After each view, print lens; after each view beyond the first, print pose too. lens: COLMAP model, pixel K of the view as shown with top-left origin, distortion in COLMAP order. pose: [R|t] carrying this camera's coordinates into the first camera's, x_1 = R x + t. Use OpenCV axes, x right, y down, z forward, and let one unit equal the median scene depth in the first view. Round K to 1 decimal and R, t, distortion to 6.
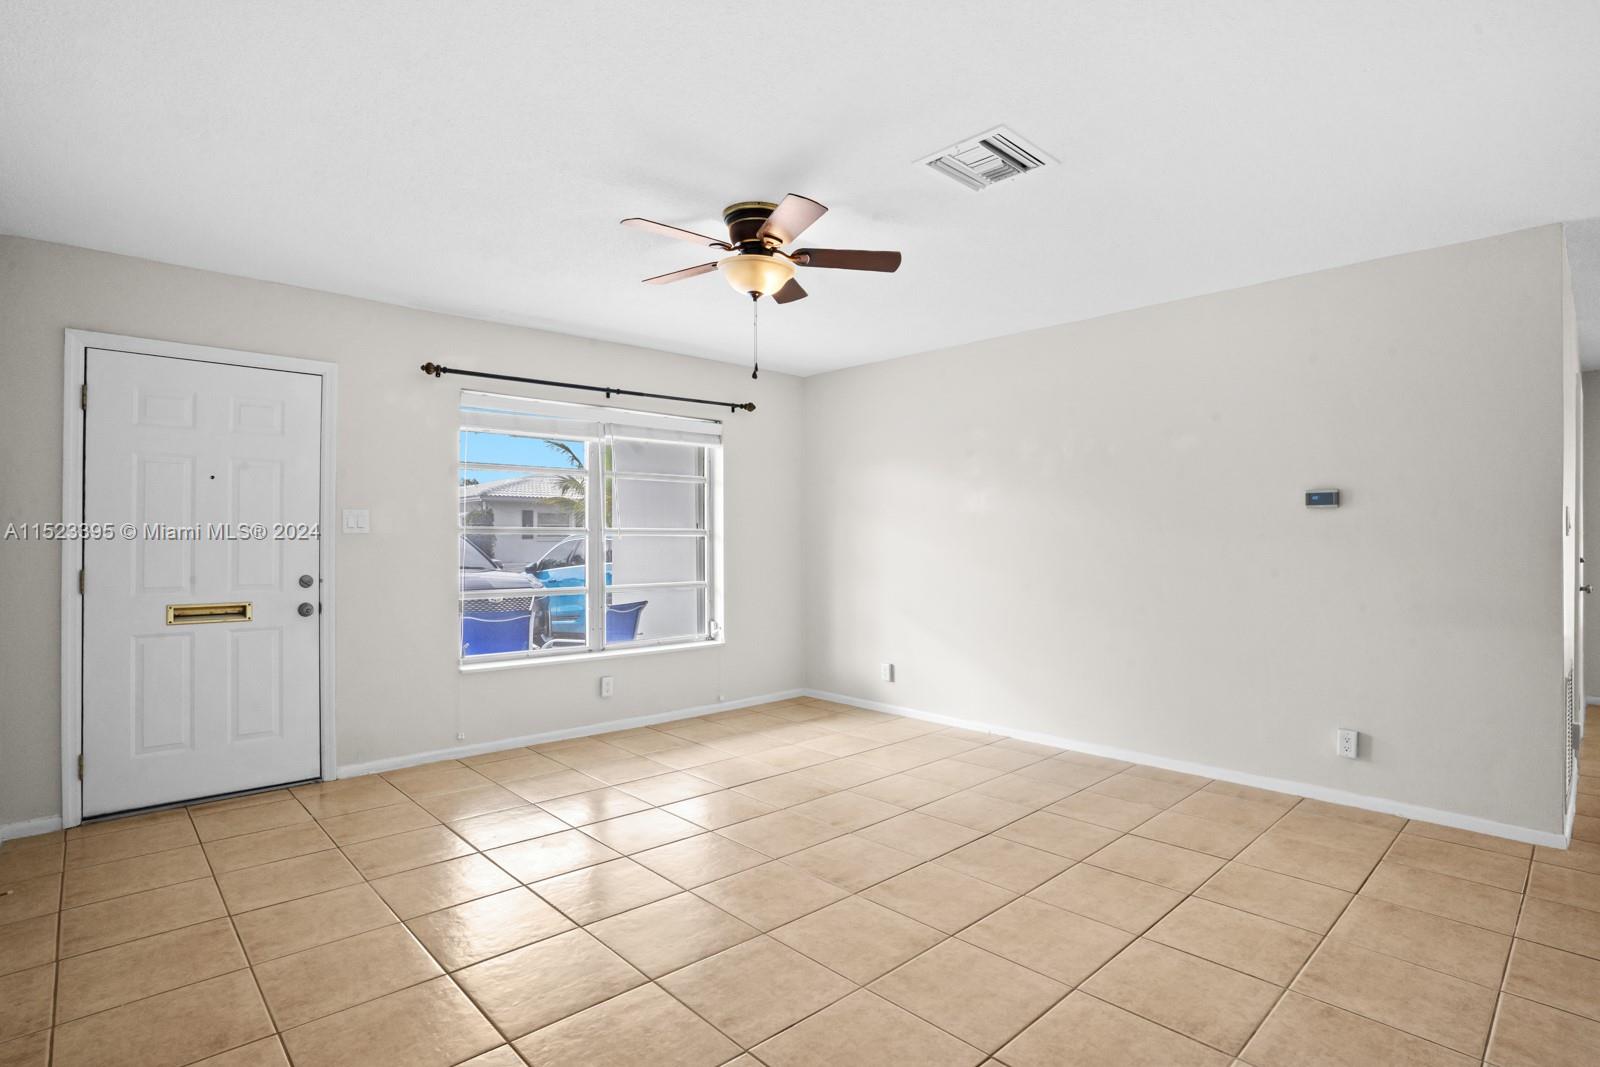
lens RADIAL K [[799.0, 0, 806.7], [0, 799.0, 541.7], [0, 0, 1]] dist [-0.084130, 0.038711]
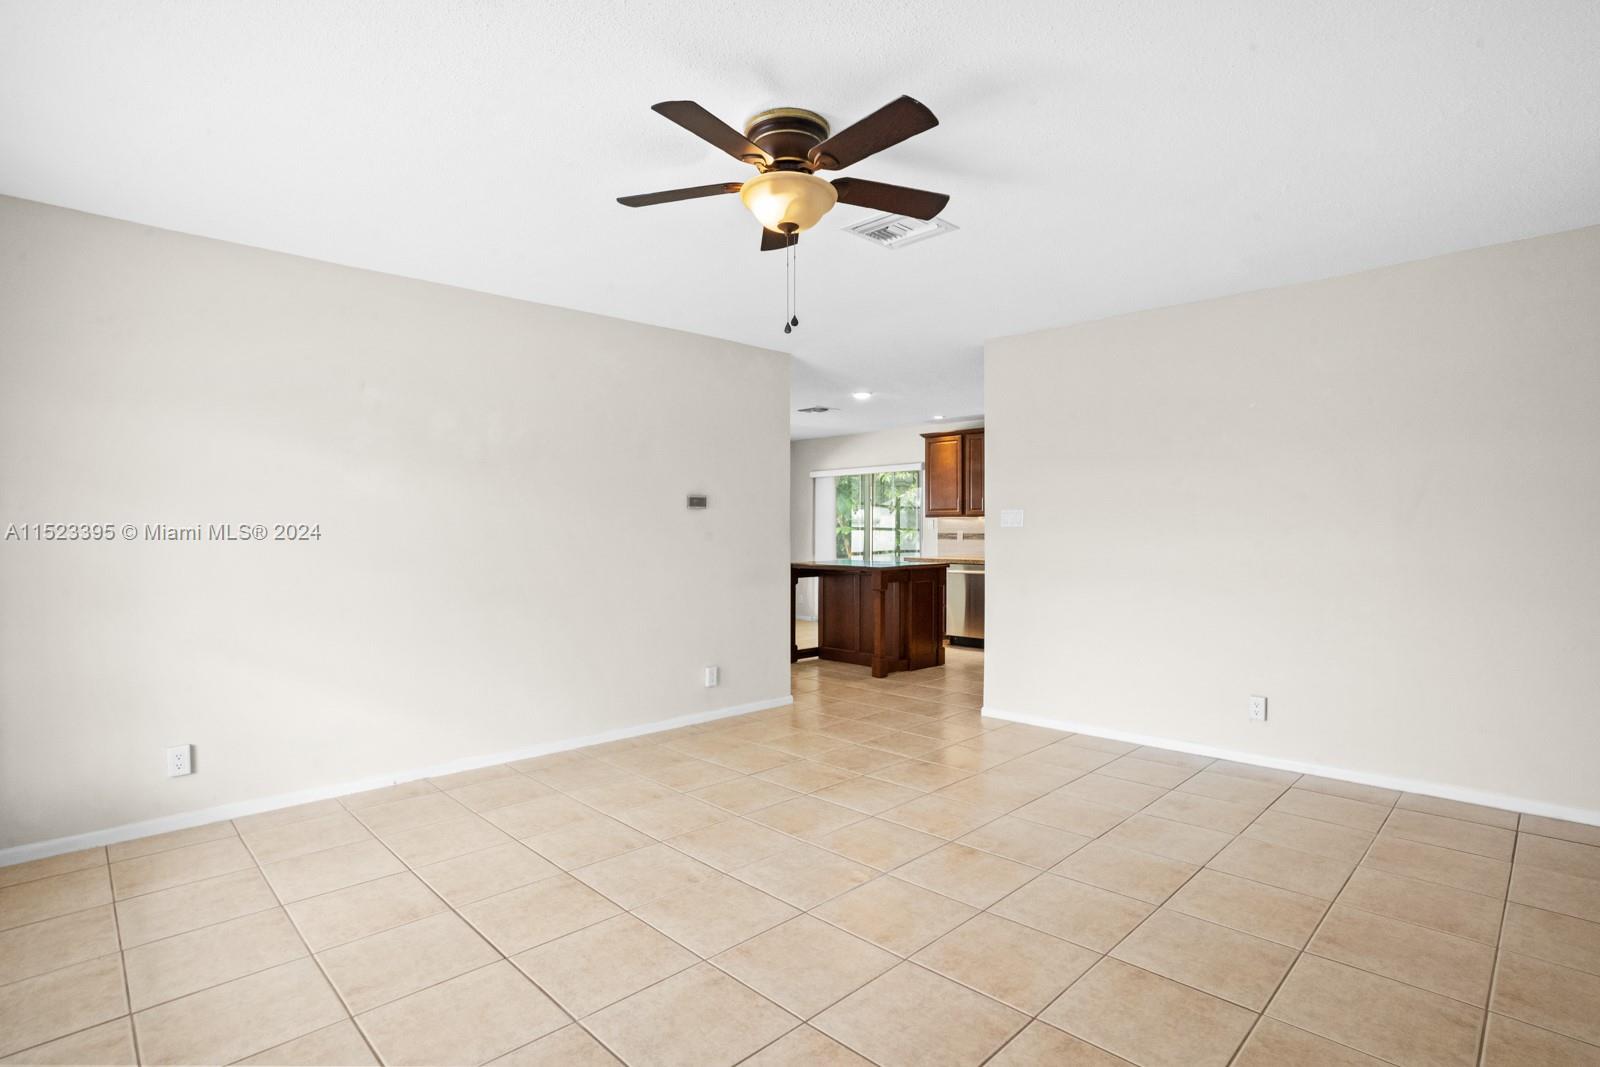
lens RADIAL K [[790.4, 0, 801.2], [0, 790.4, 542.2], [0, 0, 1]] dist [-0.081303, 0.036858]
pose [[-0.021627, -0.017439, 0.999614, -0.669799], [0.004572, 0.999836, 0.017542, -0.007550], [-0.999756, 0.004950, -0.021544, 0.788429]]
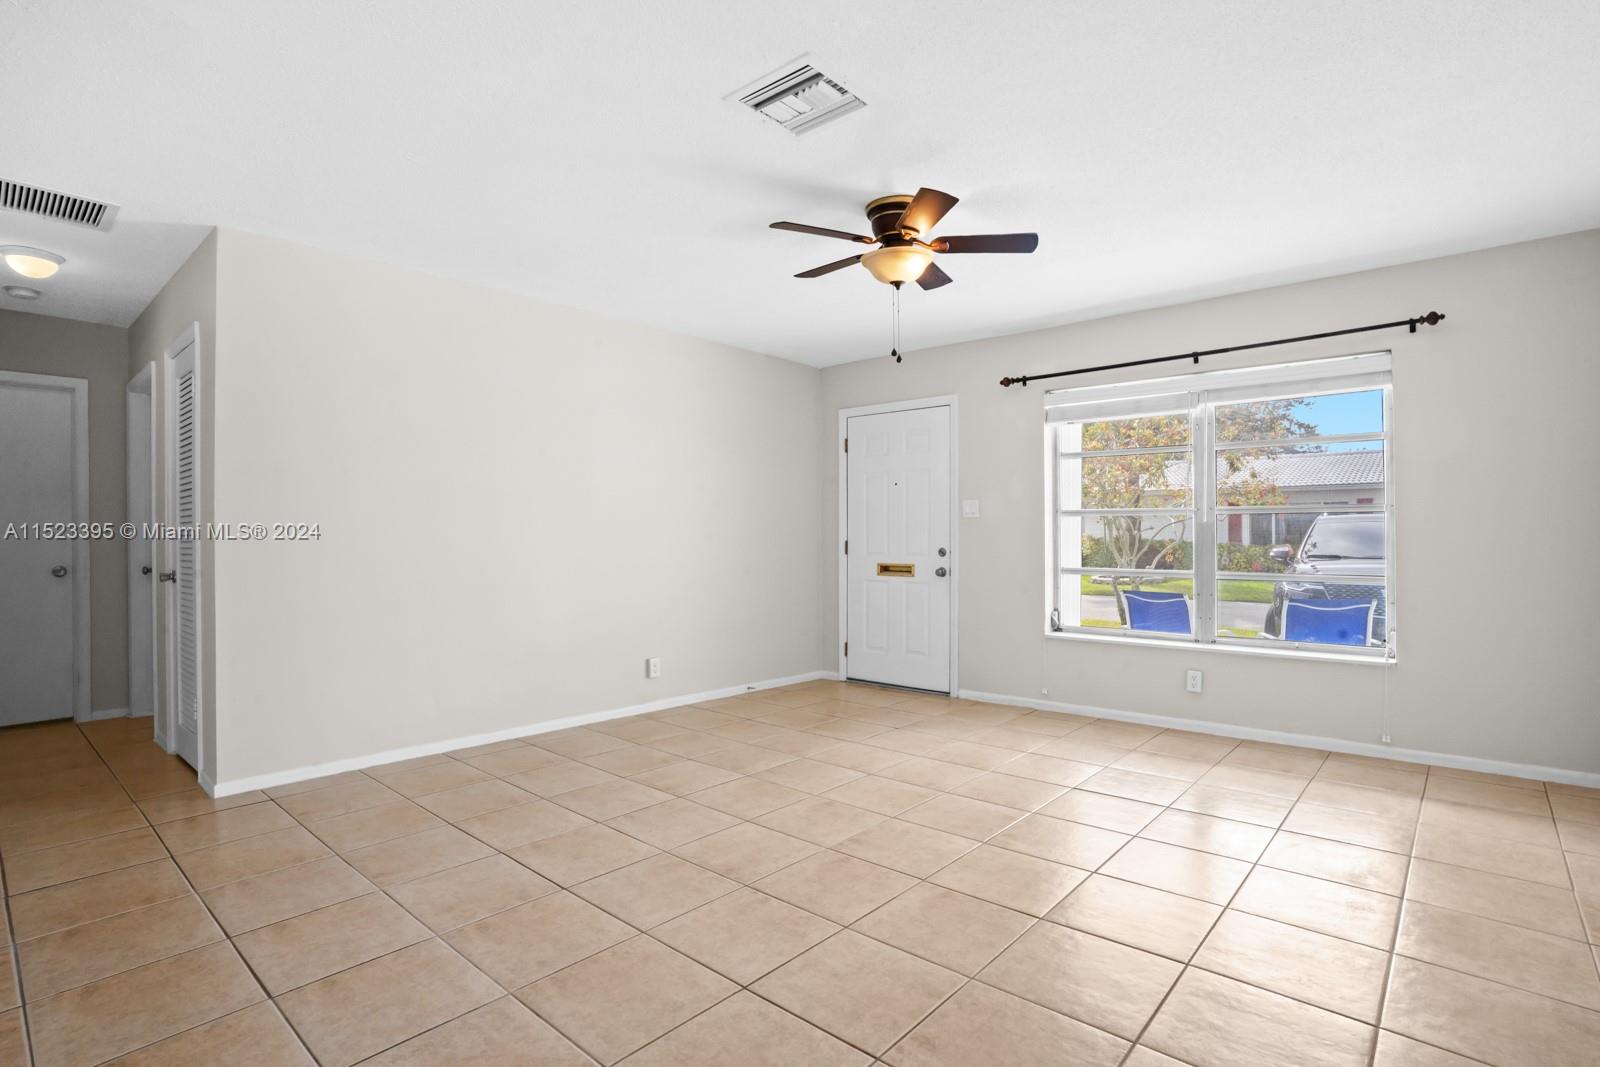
lens RADIAL K [[790.4, 0, 801.2], [0, 790.4, 542.2], [0, 0, 1]] dist [-0.081303, 0.036858]
pose [[0.089048, 0.007072, -0.996002, 0.761912], [-0.000318, 0.999975, 0.007071, 0.022467], [0.996027, -0.000313, 0.089048, 0.608178]]
